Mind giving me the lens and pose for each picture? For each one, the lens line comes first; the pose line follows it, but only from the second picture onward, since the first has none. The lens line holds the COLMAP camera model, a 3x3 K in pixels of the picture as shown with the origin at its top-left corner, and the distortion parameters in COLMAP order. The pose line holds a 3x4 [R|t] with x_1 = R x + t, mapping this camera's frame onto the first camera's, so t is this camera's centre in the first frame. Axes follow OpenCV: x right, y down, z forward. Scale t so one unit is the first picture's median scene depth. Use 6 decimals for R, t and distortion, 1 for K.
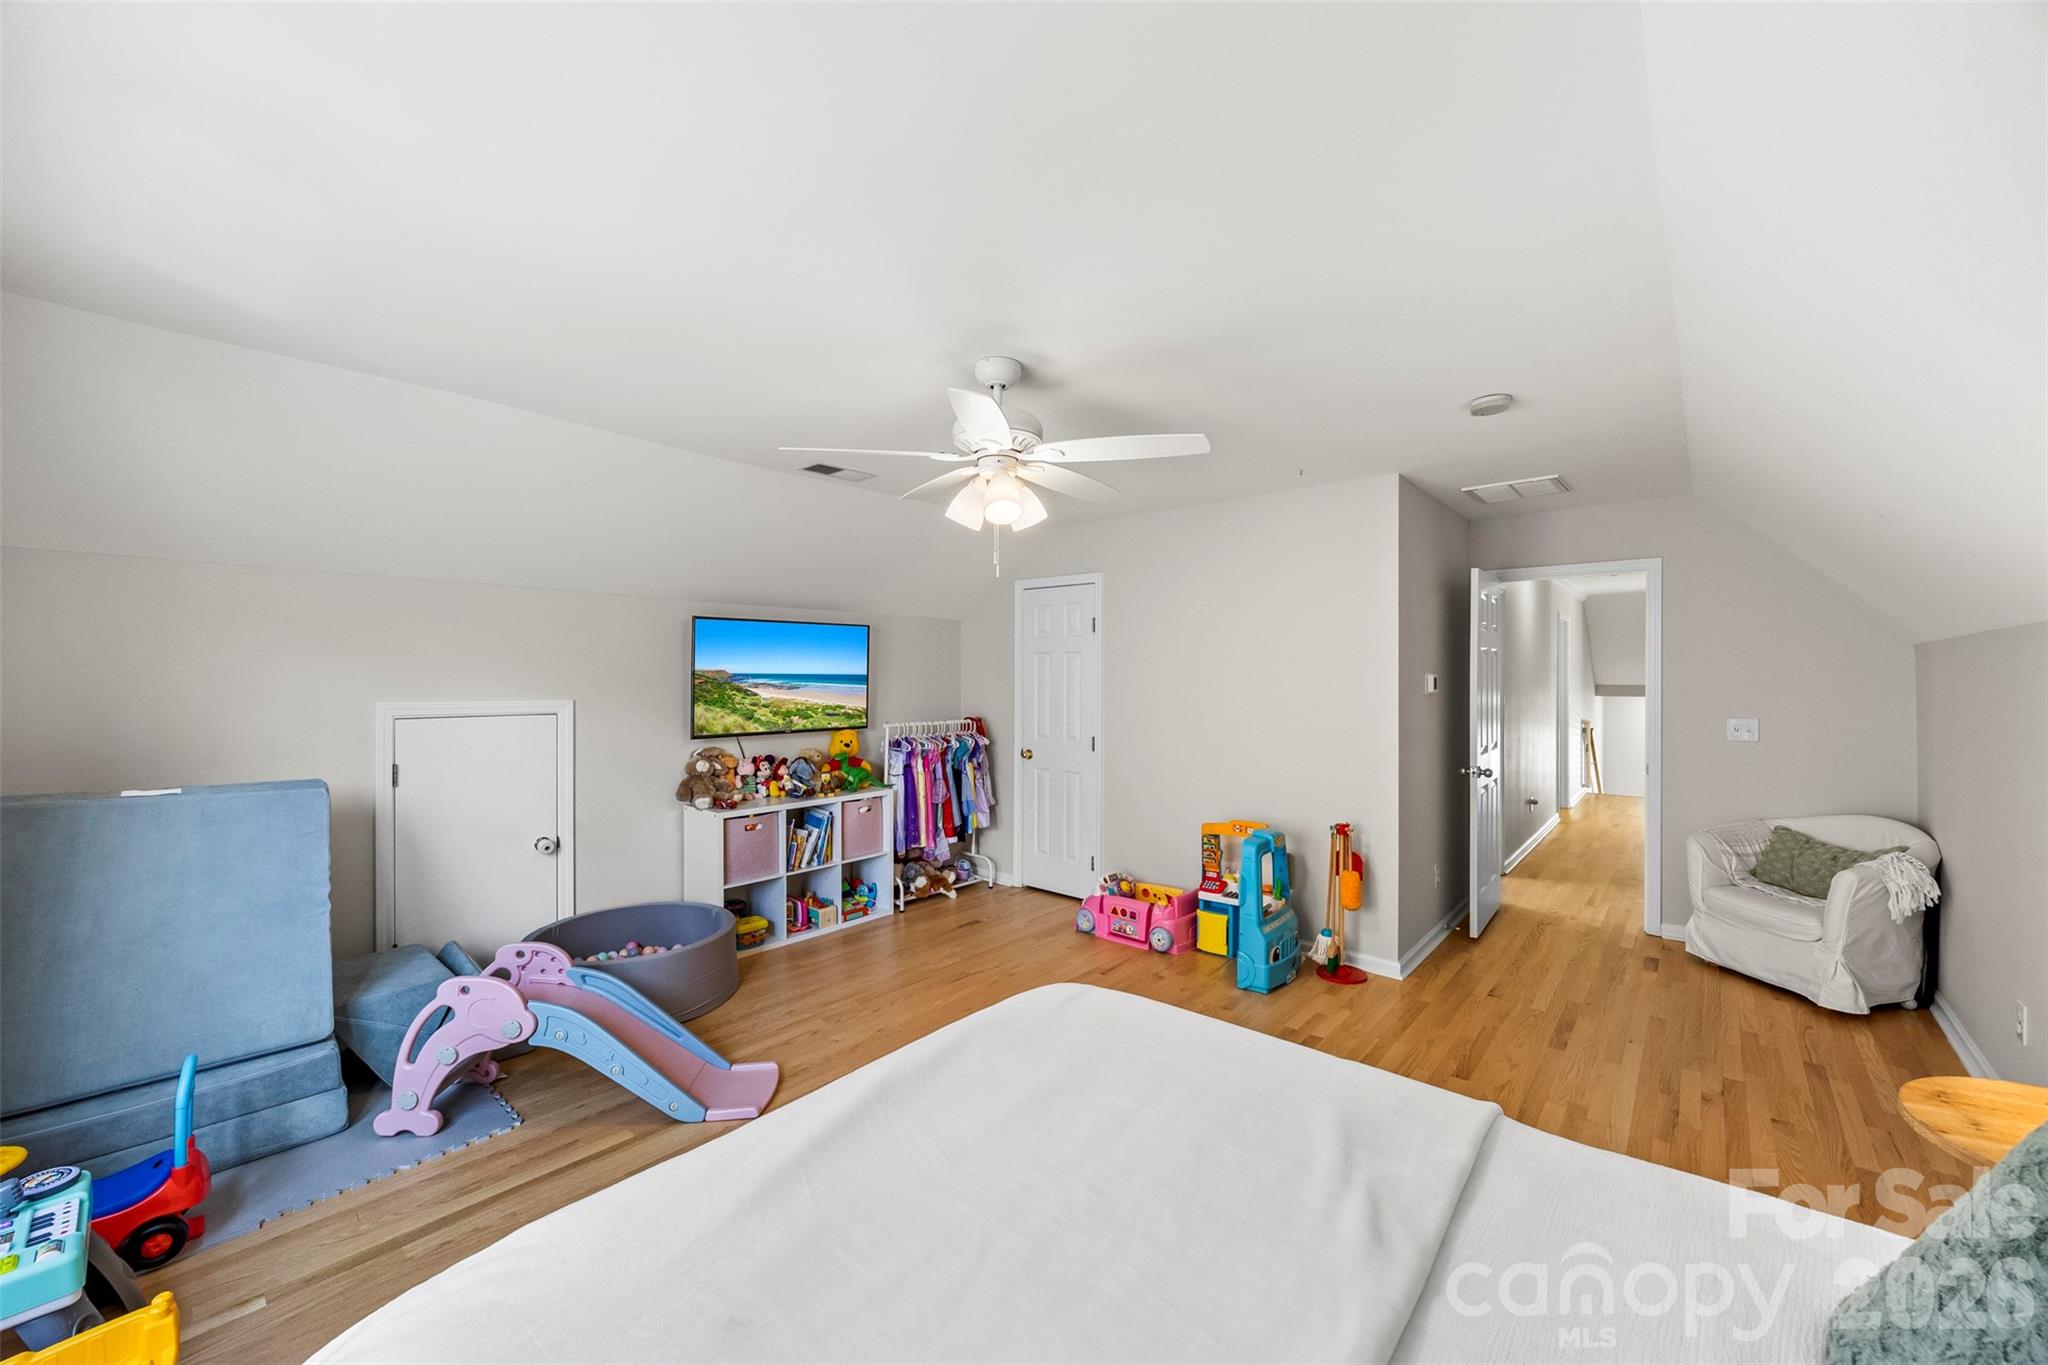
lens RADIAL K [[823.1, 0, 1045.9], [0, 823.1, 680.3], [0, 0, 1]] dist [0.001231, 0.000107]
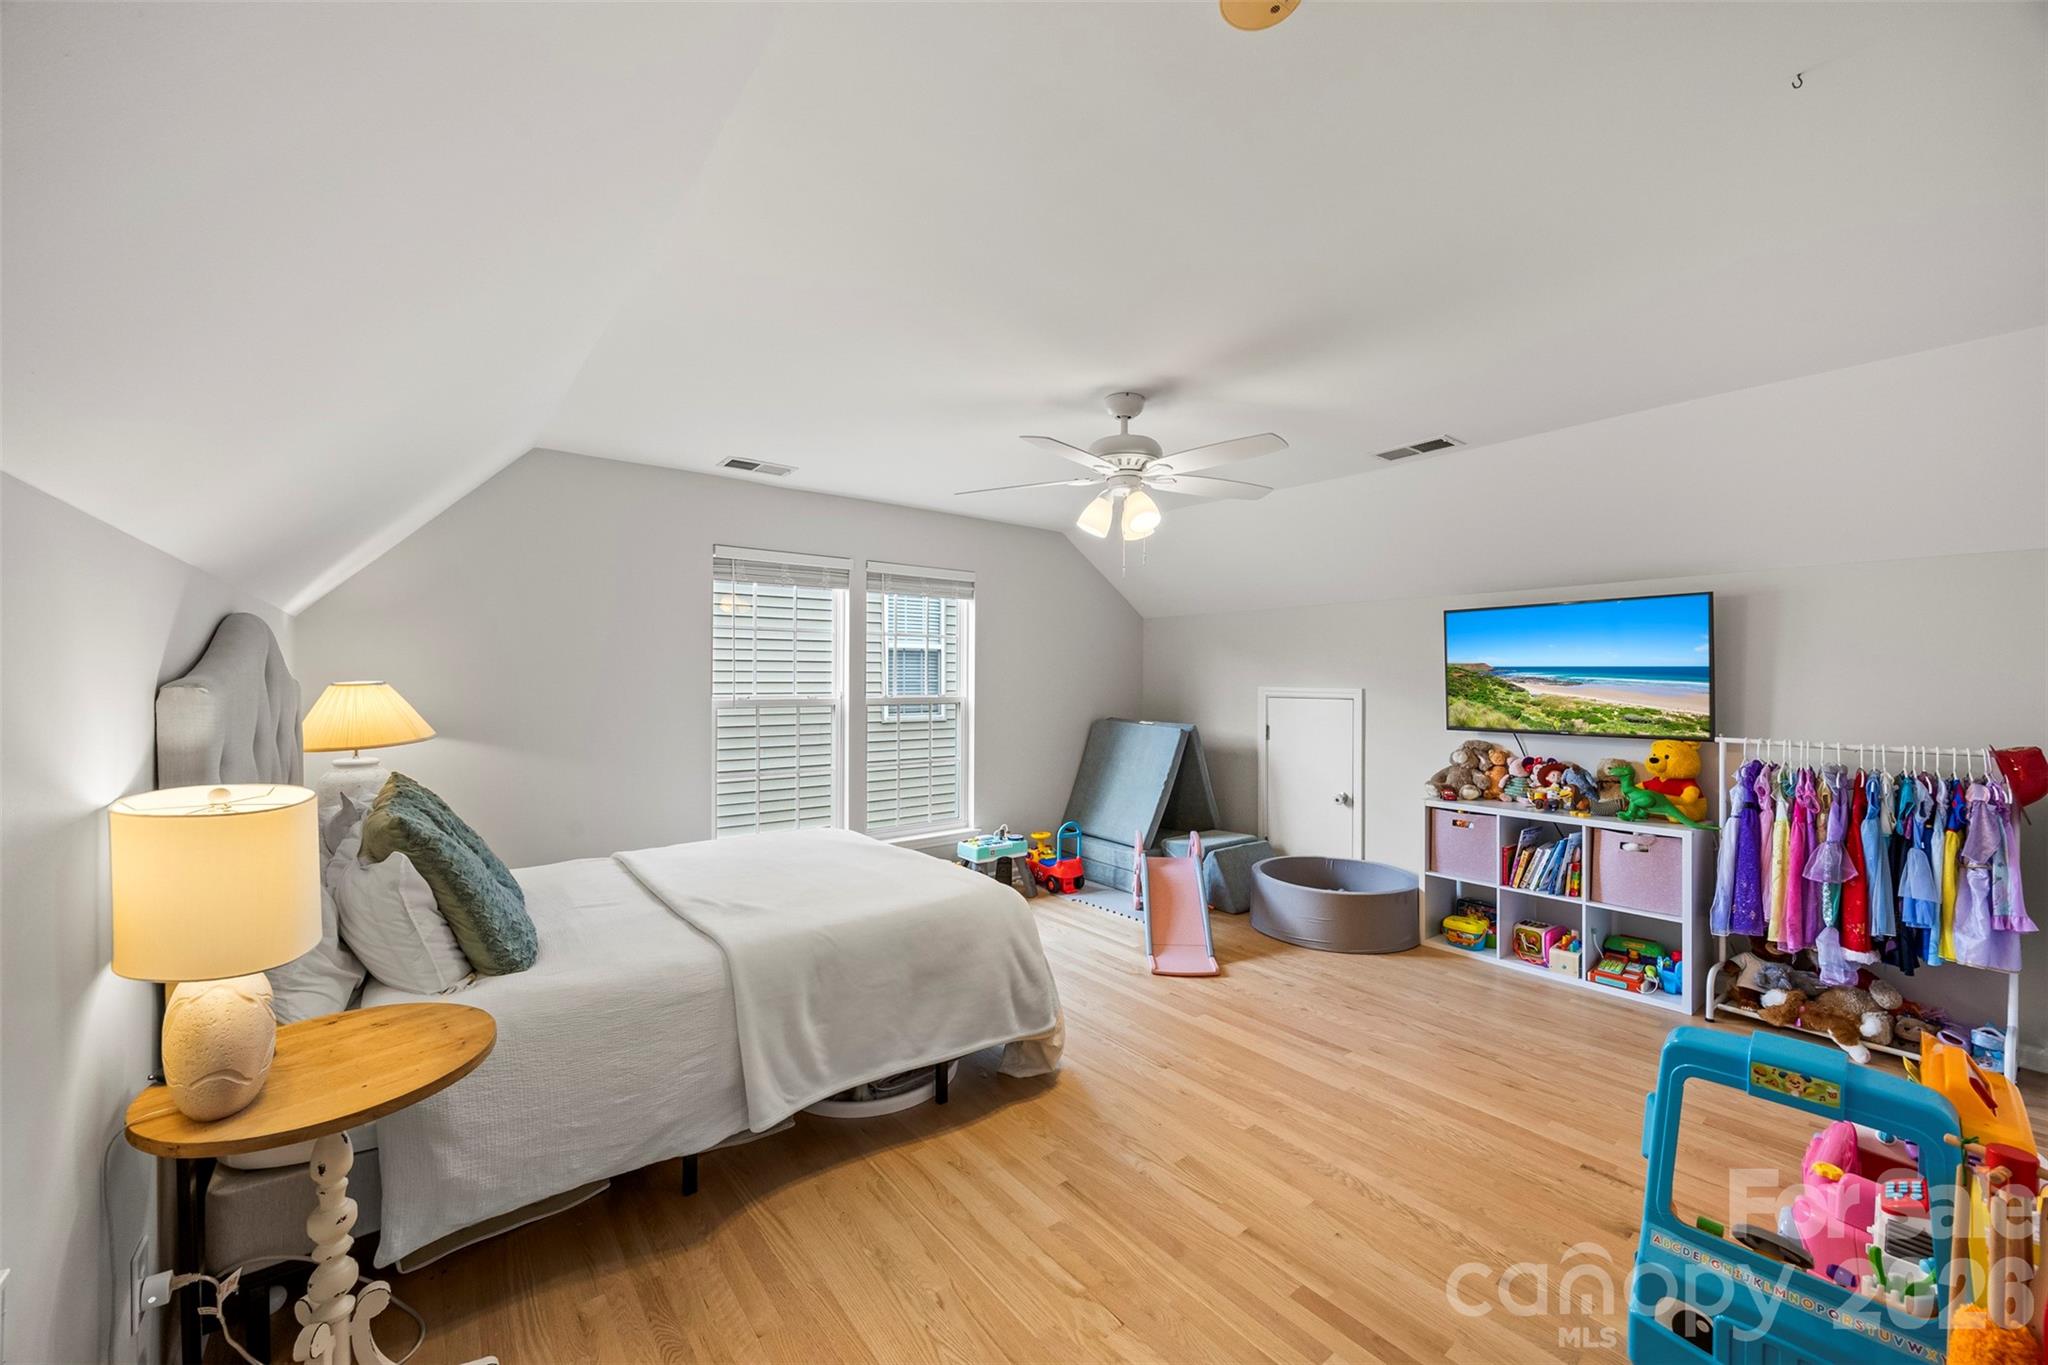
lens RADIAL K [[805.6, 0, 1037.9], [0, 805.6, 677.7], [0, 0, 1]] dist [0.001556, 0.000048]
pose [[-0.184921, -0.000333, -0.982753, 0.631697], [-0.011796, 0.999929, 0.001881, 0.007989], [0.982683, 0.011941, -0.184912, 0.631668]]
